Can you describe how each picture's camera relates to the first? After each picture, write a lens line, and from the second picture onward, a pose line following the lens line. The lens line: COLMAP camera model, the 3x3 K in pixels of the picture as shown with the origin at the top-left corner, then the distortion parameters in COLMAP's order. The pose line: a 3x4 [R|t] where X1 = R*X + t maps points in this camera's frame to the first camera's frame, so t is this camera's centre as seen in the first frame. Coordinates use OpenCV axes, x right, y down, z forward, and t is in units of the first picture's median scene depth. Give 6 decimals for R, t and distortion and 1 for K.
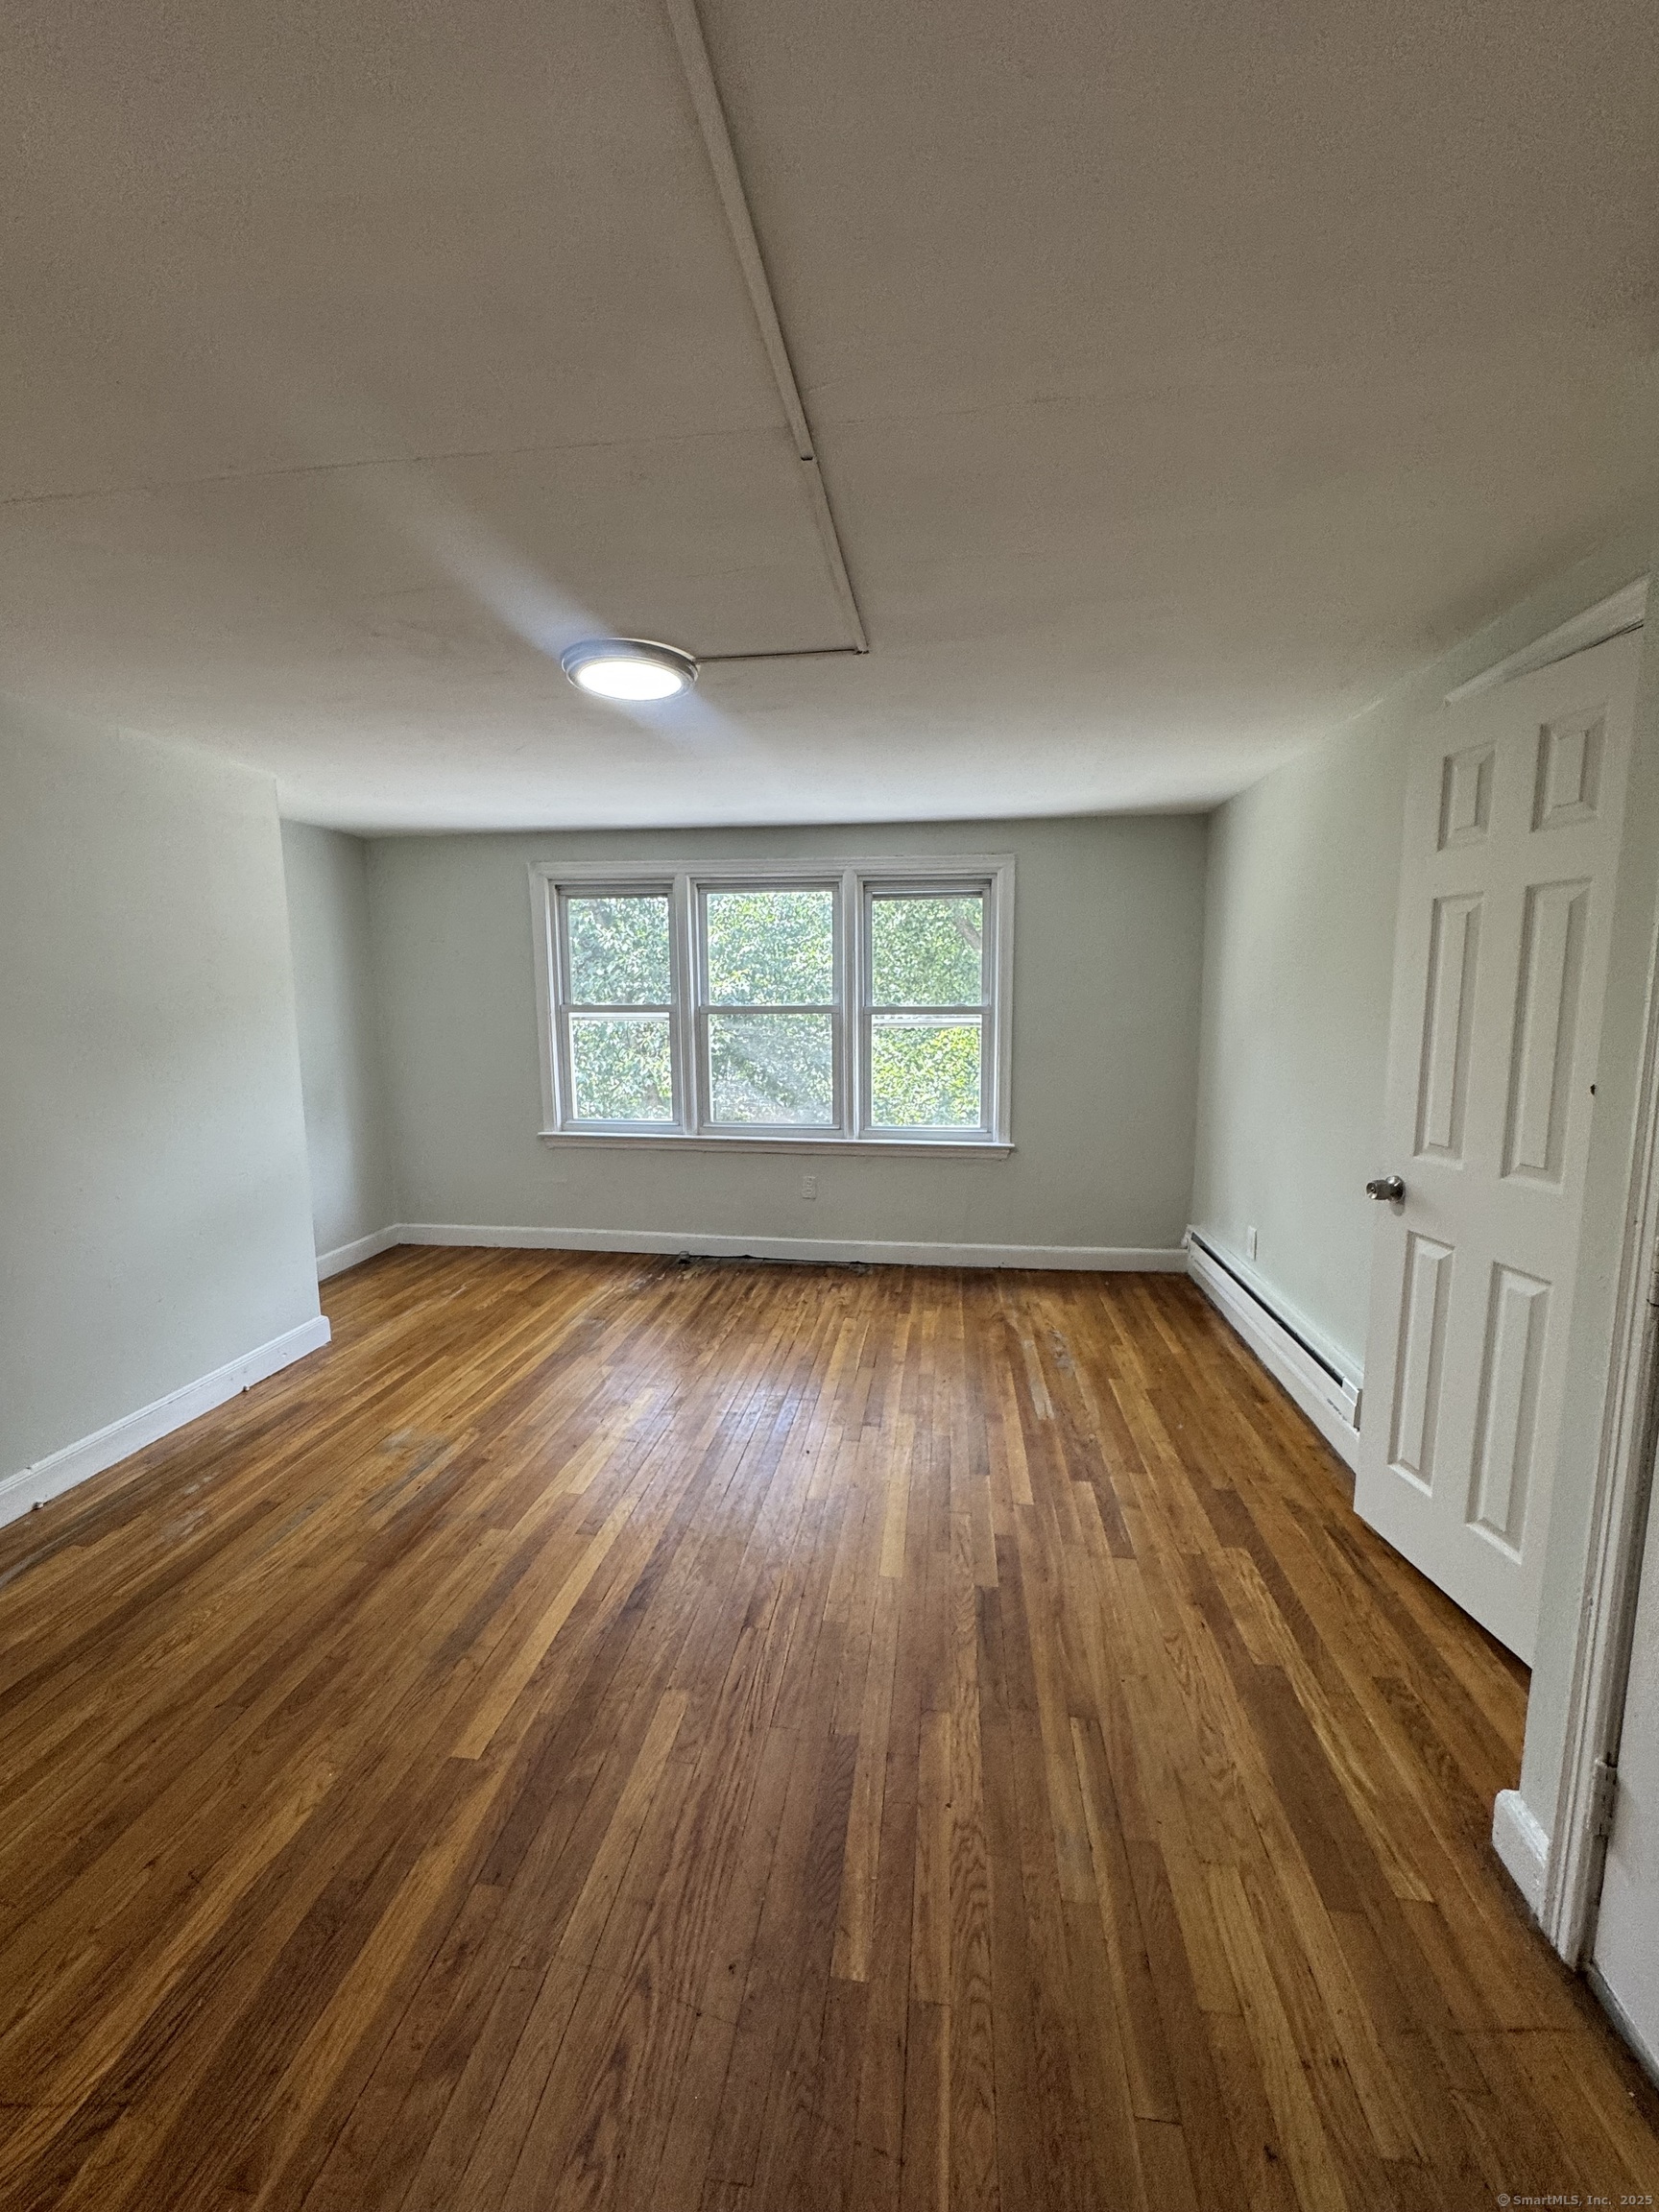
lens RADIAL K [[888.6, 0, 829.5], [0, 888.6, 1106.0], [0, 0, 1]] dist [-0.002988, 0.001339]
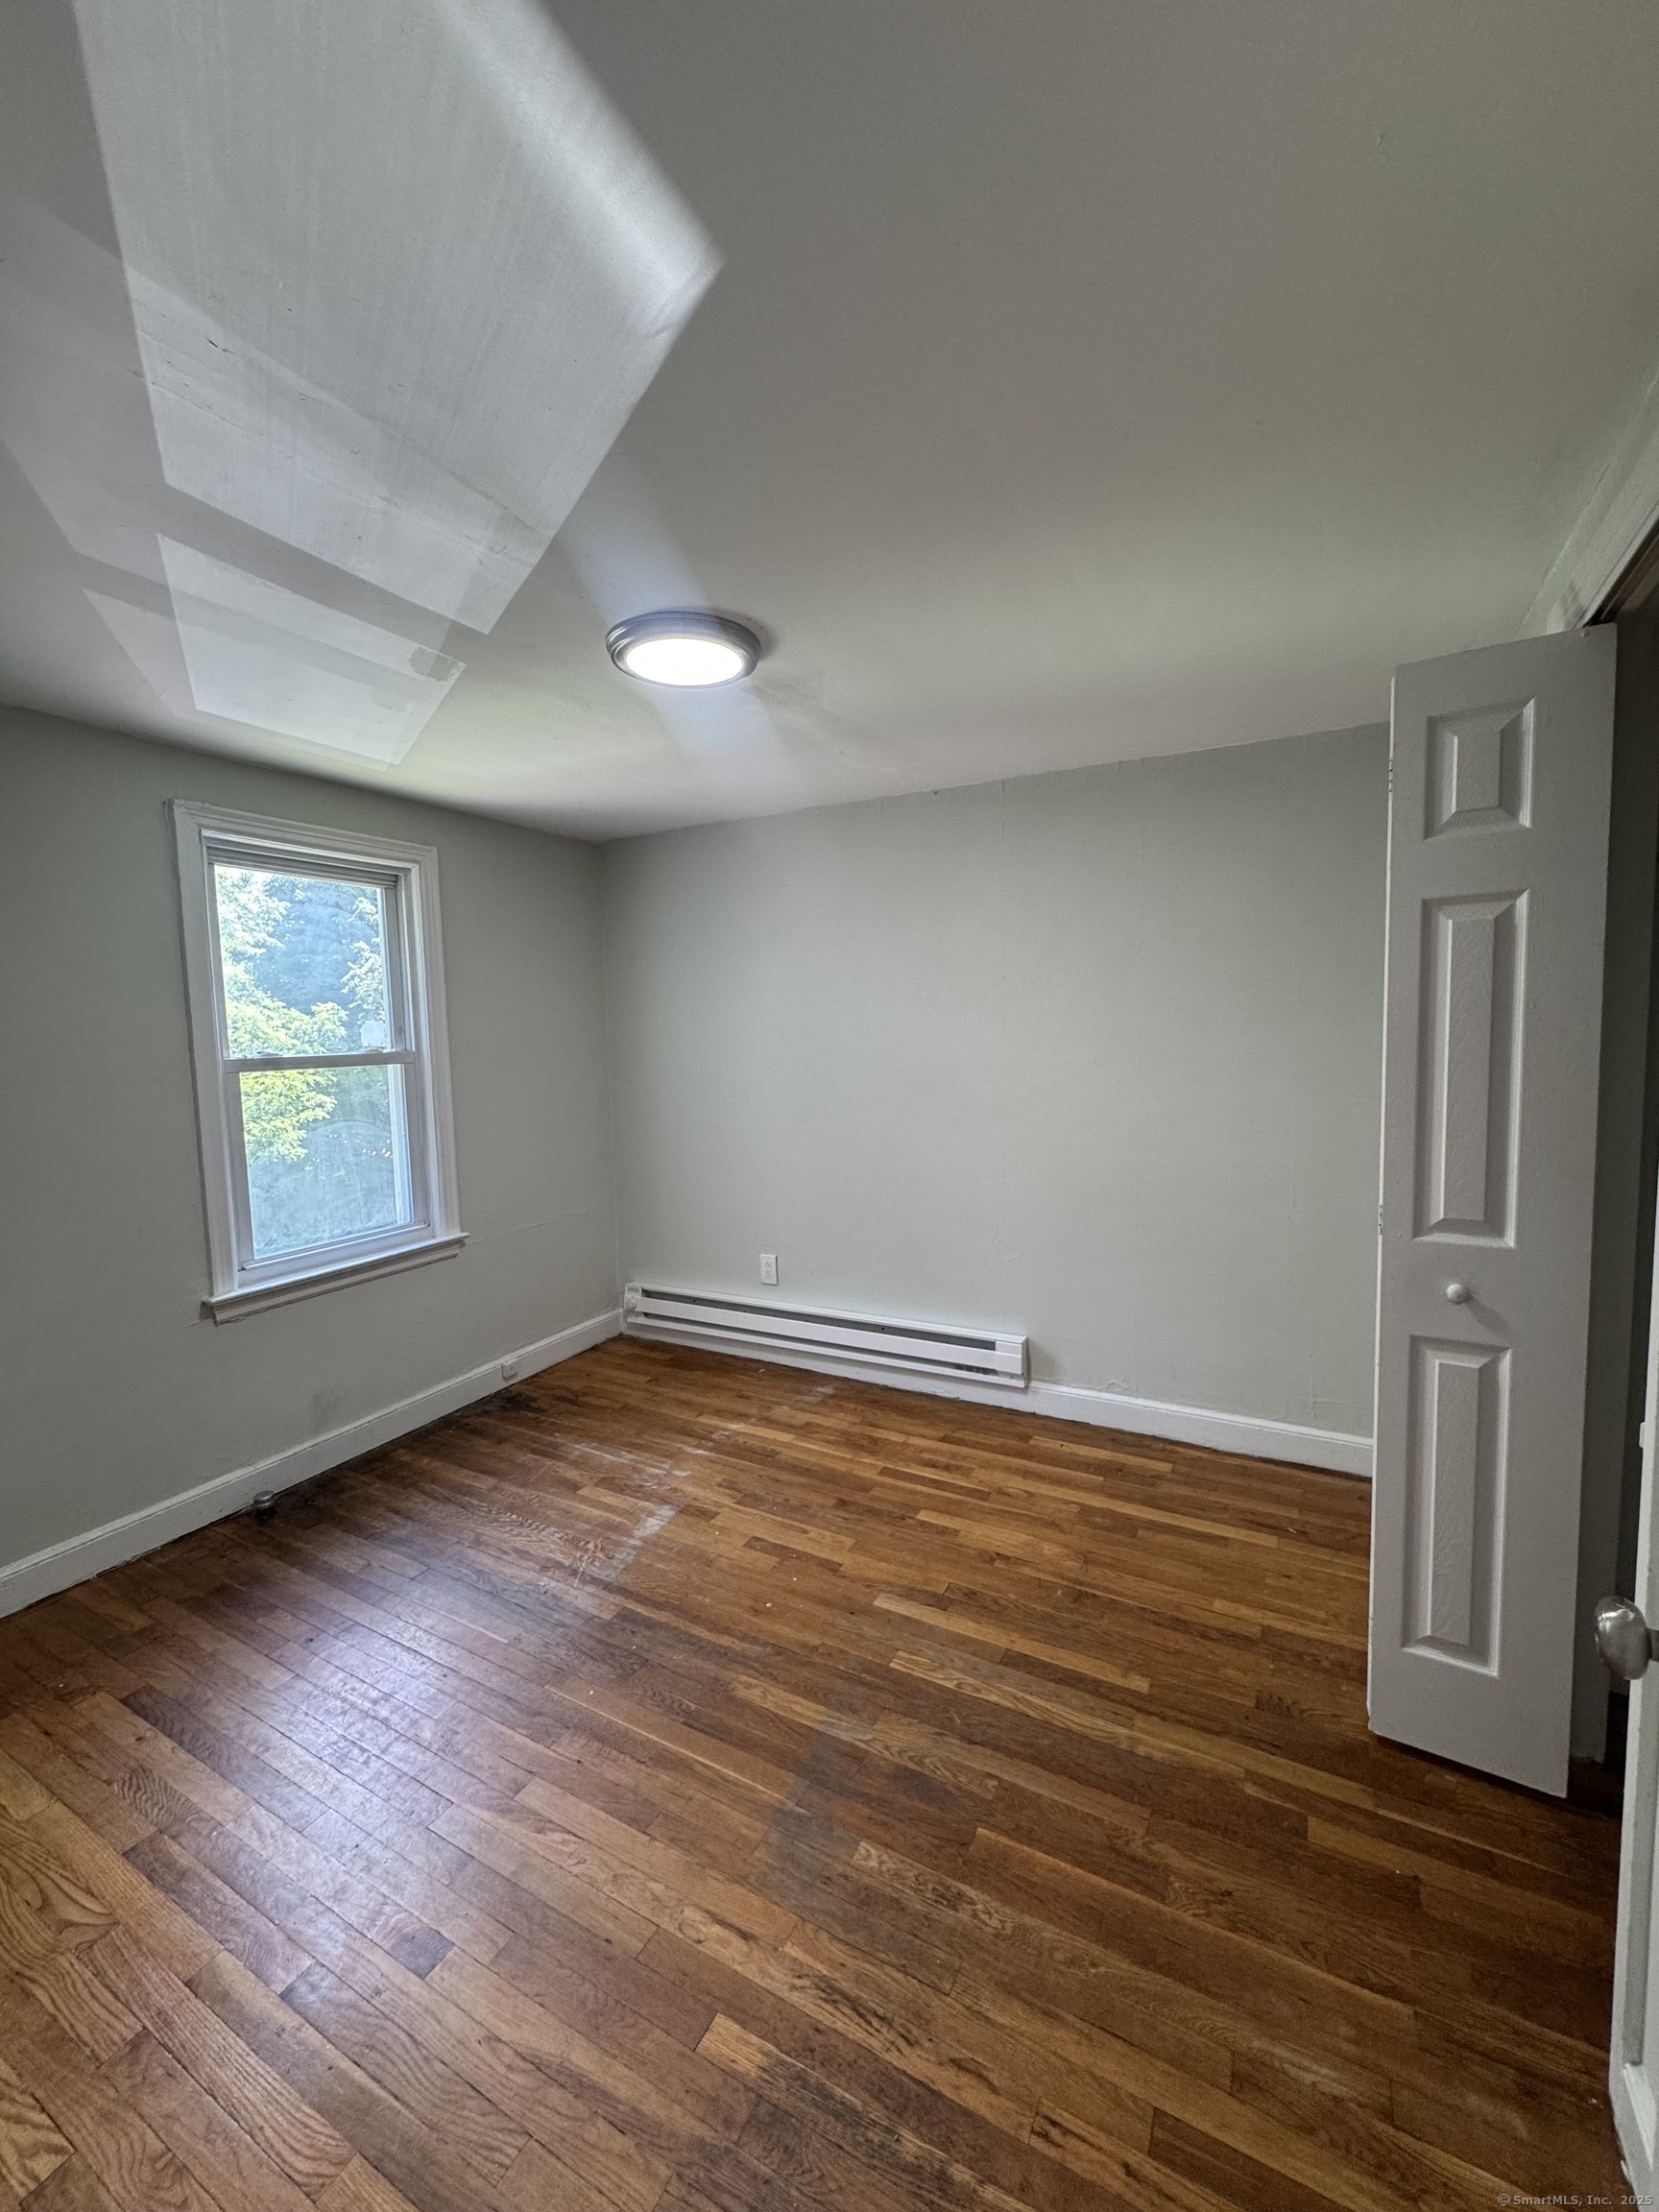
lens RADIAL K [[888.6, 0, 829.5], [0, 888.6, 1106.0], [0, 0, 1]] dist [-0.002988, 0.001339]
pose [[0.724444, -0.078599, 0.684838, -0.078227], [0.105648, 0.994401, 0.002370, -0.036759], [-0.681190, 0.070635, 0.728691, 0.262461]]
